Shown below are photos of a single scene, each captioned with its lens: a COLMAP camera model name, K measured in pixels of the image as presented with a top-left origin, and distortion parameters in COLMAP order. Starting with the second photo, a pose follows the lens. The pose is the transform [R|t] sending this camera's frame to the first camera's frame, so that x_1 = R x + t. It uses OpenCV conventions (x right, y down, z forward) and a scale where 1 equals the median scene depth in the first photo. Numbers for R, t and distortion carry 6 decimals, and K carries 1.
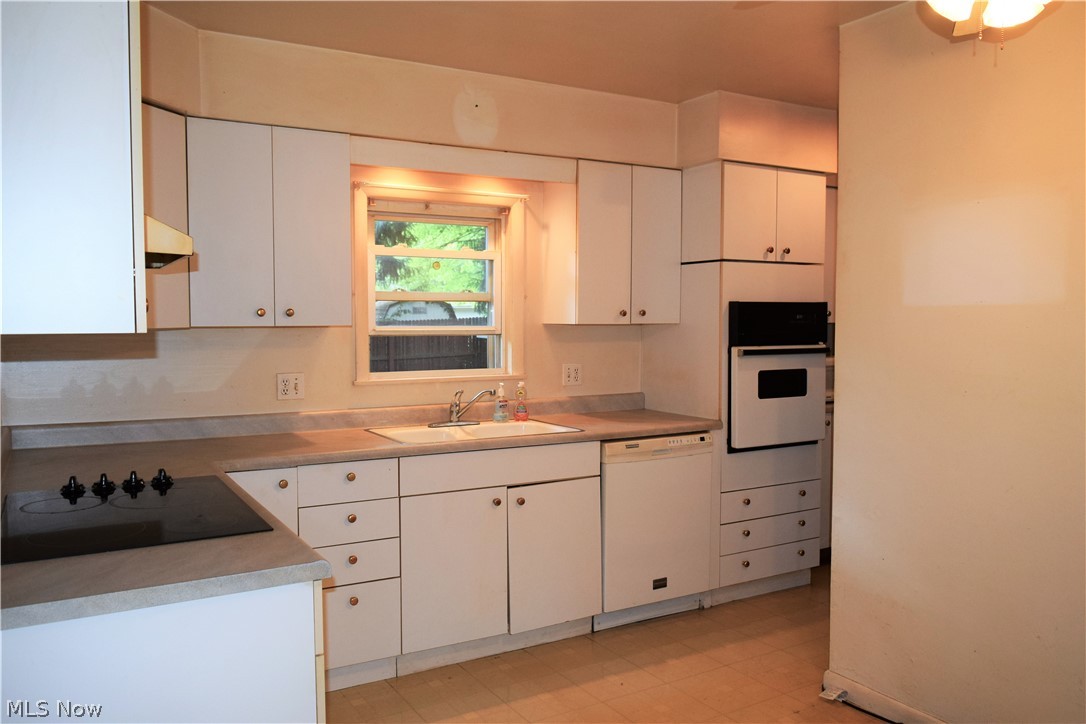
lens RADIAL K [[848.7, 0, 543.0], [0, 848.7, 362.0], [0, 0, 1]] dist [0.001661, -0.001341]
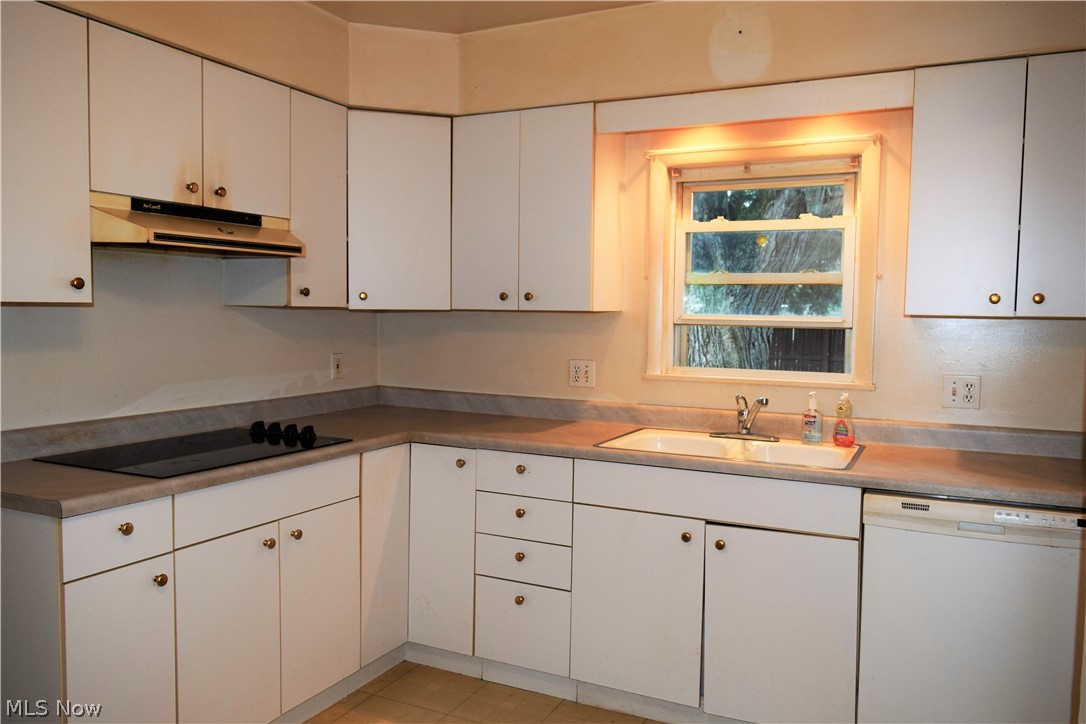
lens RADIAL K [[848.7, 0, 543.0], [0, 848.7, 362.0], [0, 0, 1]] dist [0.001661, -0.001341]
pose [[0.547368, 0.060409, -0.834709, 0.481327], [-0.055791, 0.997807, 0.035627, -0.016335], [0.835030, 0.027068, 0.549537, 0.418238]]
